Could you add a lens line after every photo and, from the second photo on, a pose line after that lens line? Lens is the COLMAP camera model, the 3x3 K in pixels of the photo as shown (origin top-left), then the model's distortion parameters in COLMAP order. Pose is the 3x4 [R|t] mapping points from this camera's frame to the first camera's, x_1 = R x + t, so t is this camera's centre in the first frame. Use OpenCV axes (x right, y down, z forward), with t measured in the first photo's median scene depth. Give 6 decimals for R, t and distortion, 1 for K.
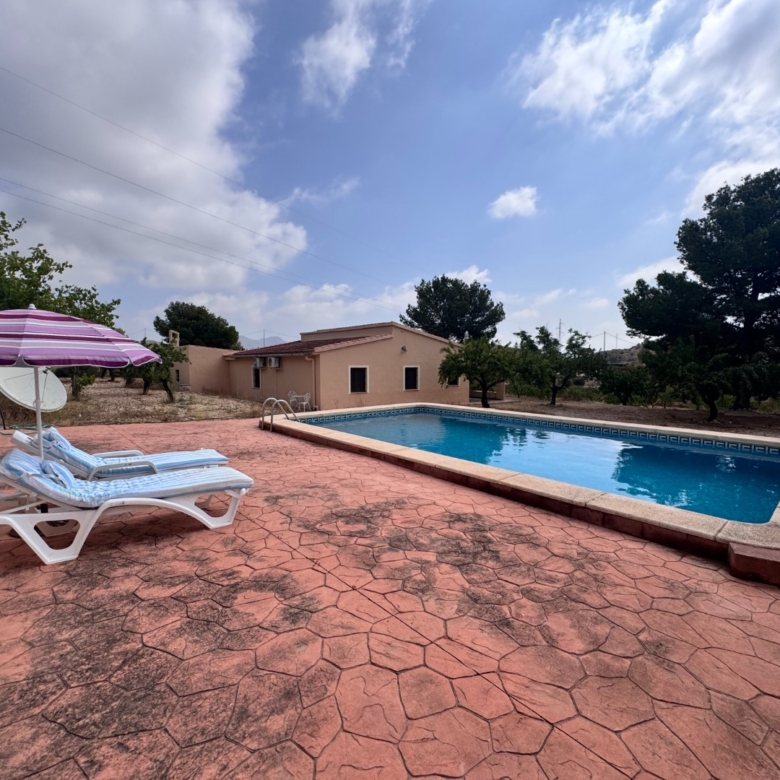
lens RADIAL K [[418.2, 0, 390.0], [0, 418.2, 390.0], [0, 0, 1]] dist [0.004749, 0.000323]
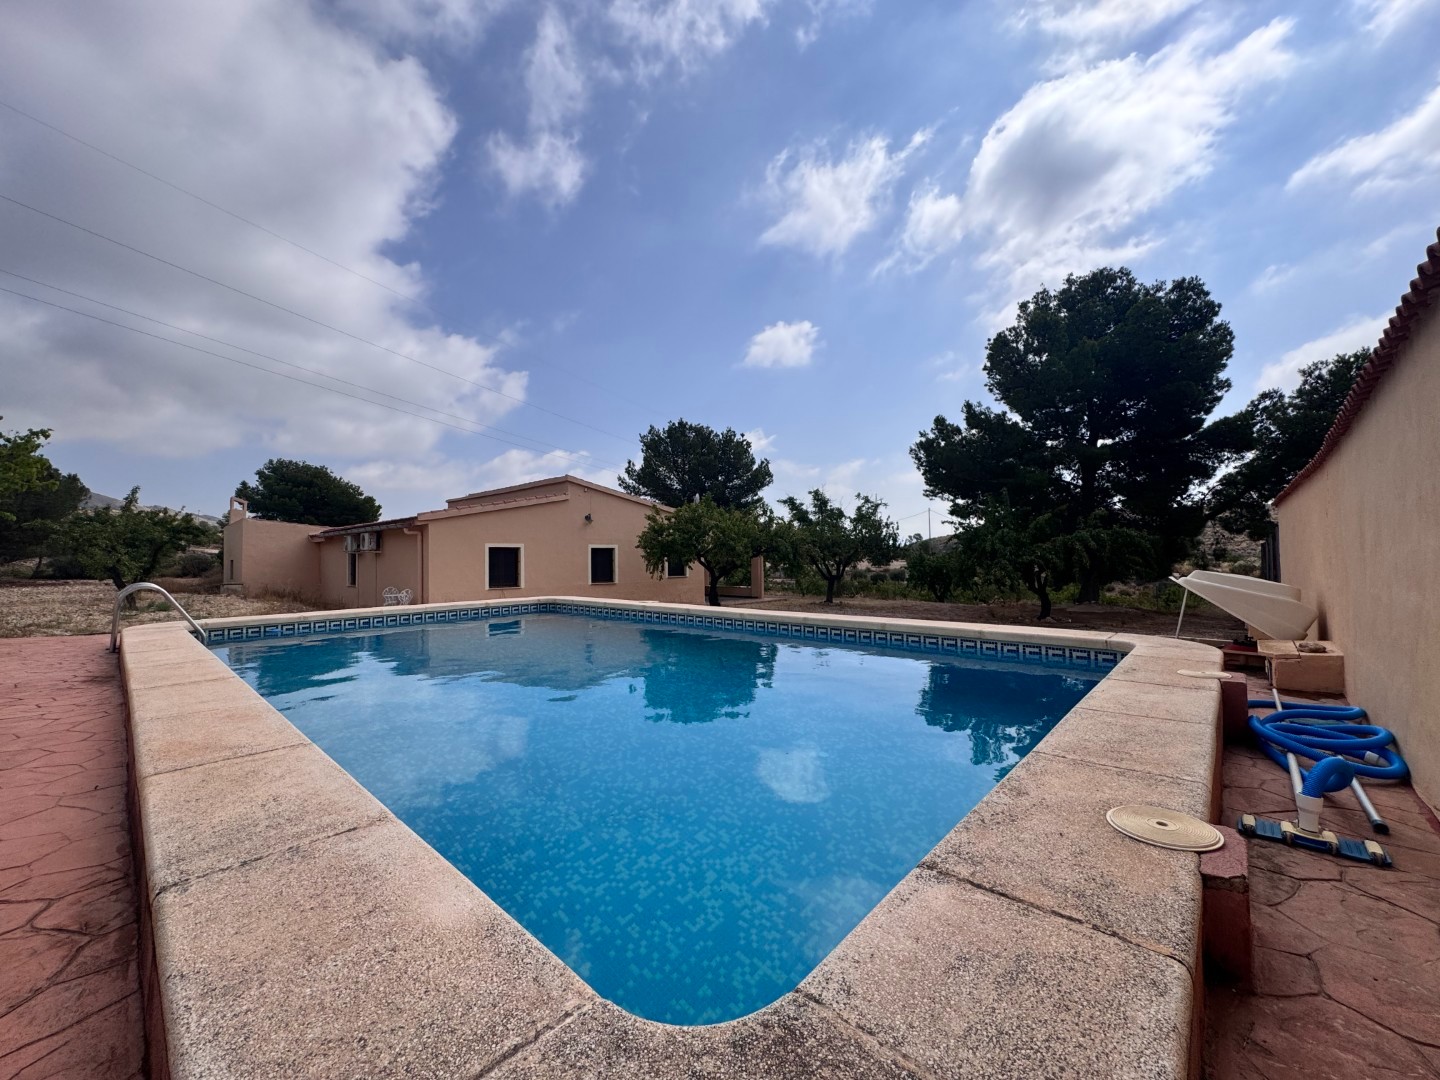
lens RADIAL K [[576.5, 0, 720.0], [0, 576.5, 540.0], [0, 0, 1]] dist [-0.001089, -0.000057]
pose [[0.994953, -0.009859, 0.099861, 0.111858], [0.019525, 0.995163, -0.096282, 0.017168], [-0.098429, 0.097746, 0.990332, 0.092549]]
